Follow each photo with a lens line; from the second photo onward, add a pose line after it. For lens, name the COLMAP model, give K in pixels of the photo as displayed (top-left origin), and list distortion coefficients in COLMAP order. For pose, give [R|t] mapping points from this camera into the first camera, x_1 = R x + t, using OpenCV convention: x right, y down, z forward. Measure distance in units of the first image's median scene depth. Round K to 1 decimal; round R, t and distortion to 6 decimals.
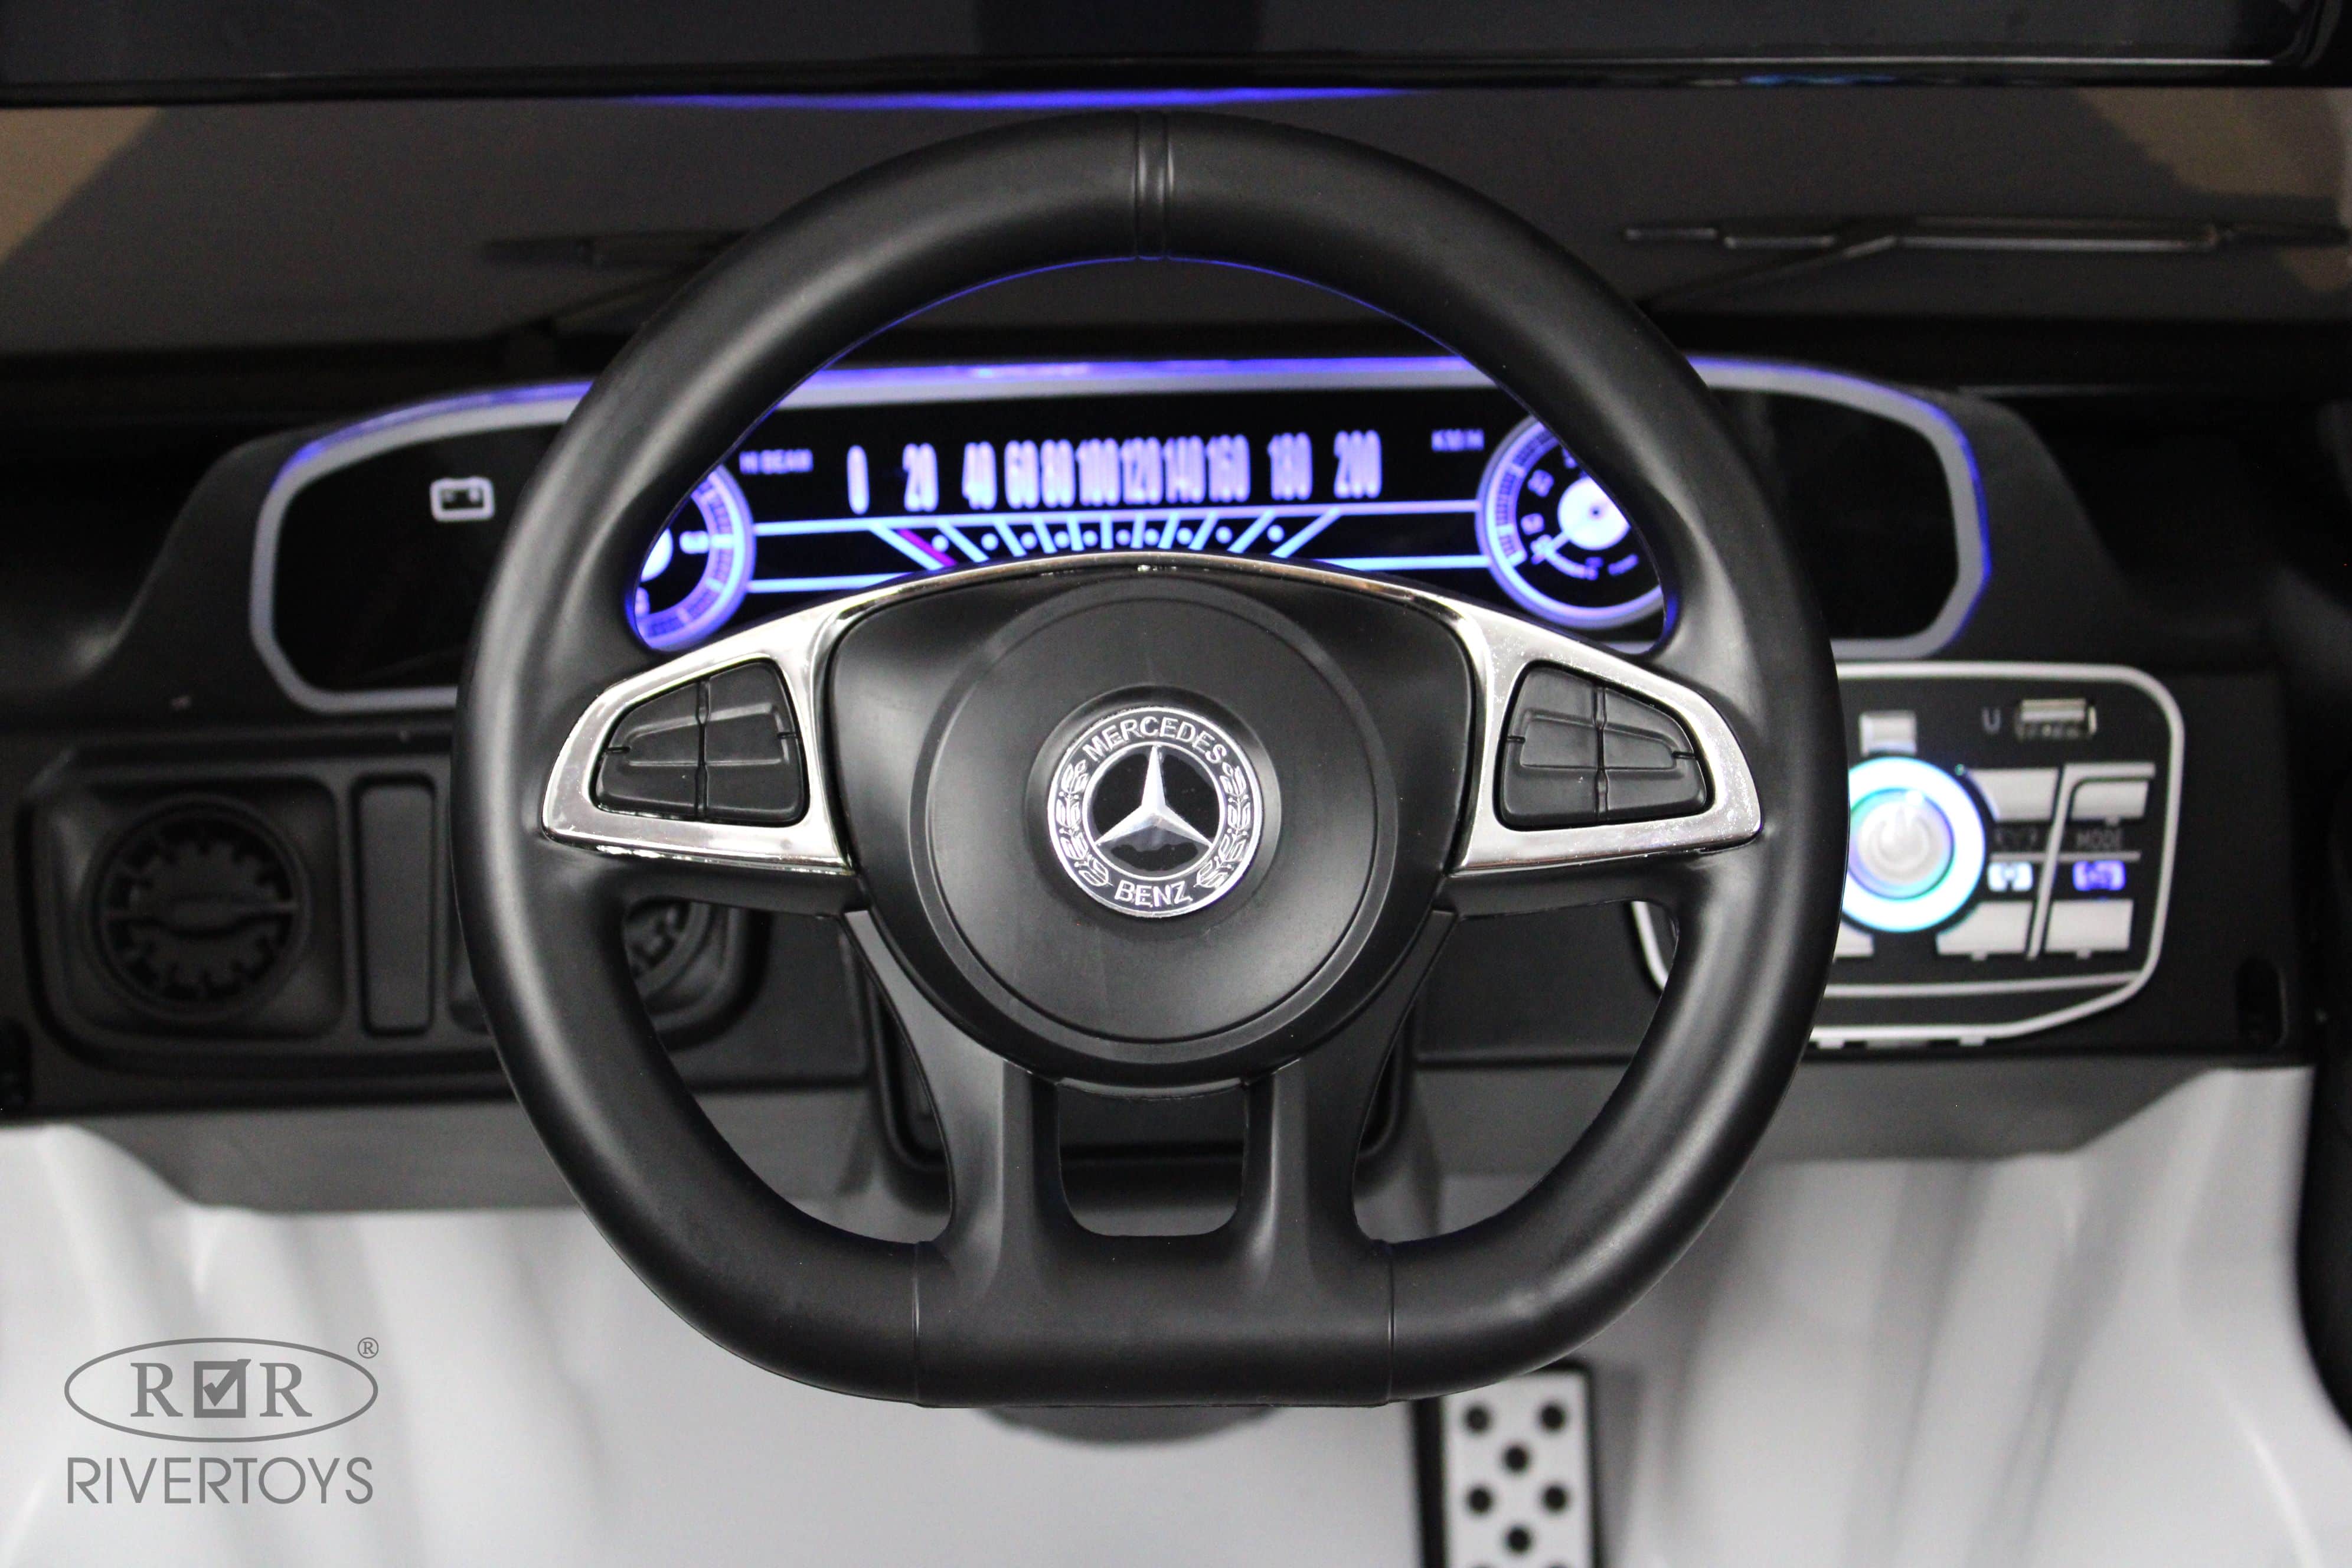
lens RADIAL K [[4036.7, 0, 1176.0], [0, 4036.7, 784.0], [0, 0, 1]] dist [-0.013550, 0.133627]
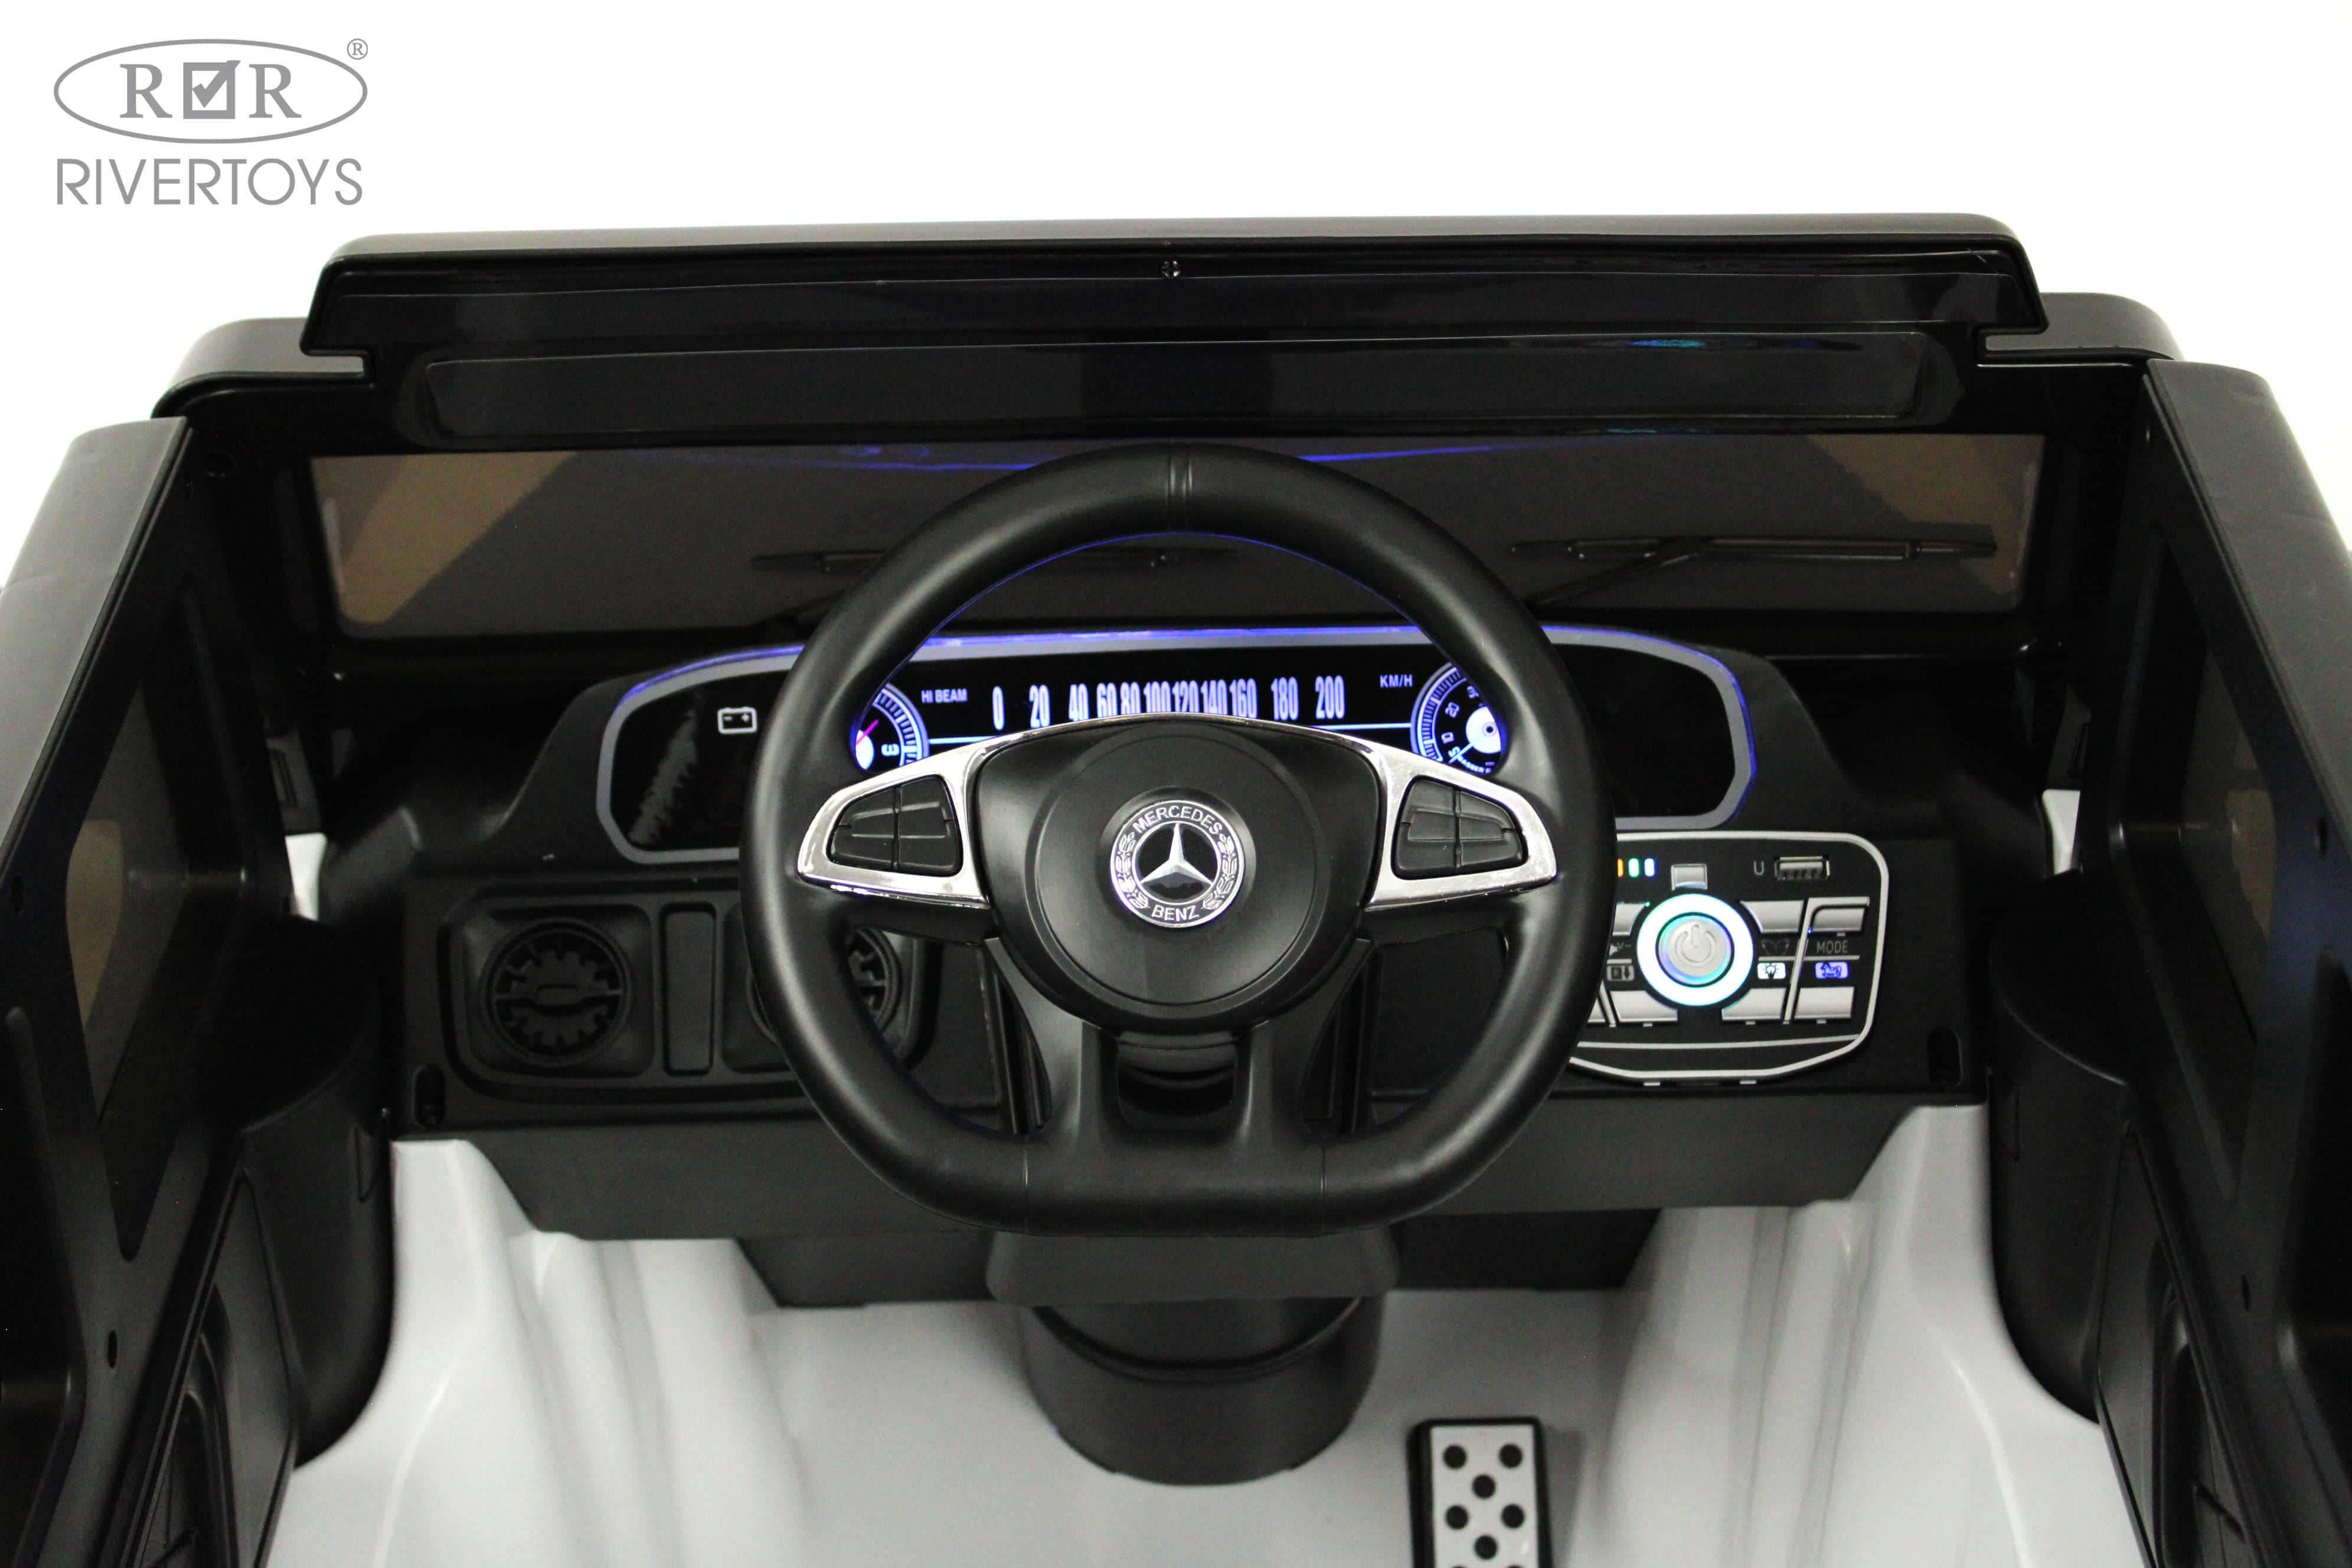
lens RADIAL K [[4036.7, 0, 1176.0], [0, 4036.7, 784.0], [0, 0, 1]] dist [-0.013550, 0.133627]
pose [[0.999158, -0.002855, -0.040925, 0.049371], [-0.002982, 0.989885, -0.141840, 0.166787], [0.040916, 0.141843, 0.989043, -0.486618]]
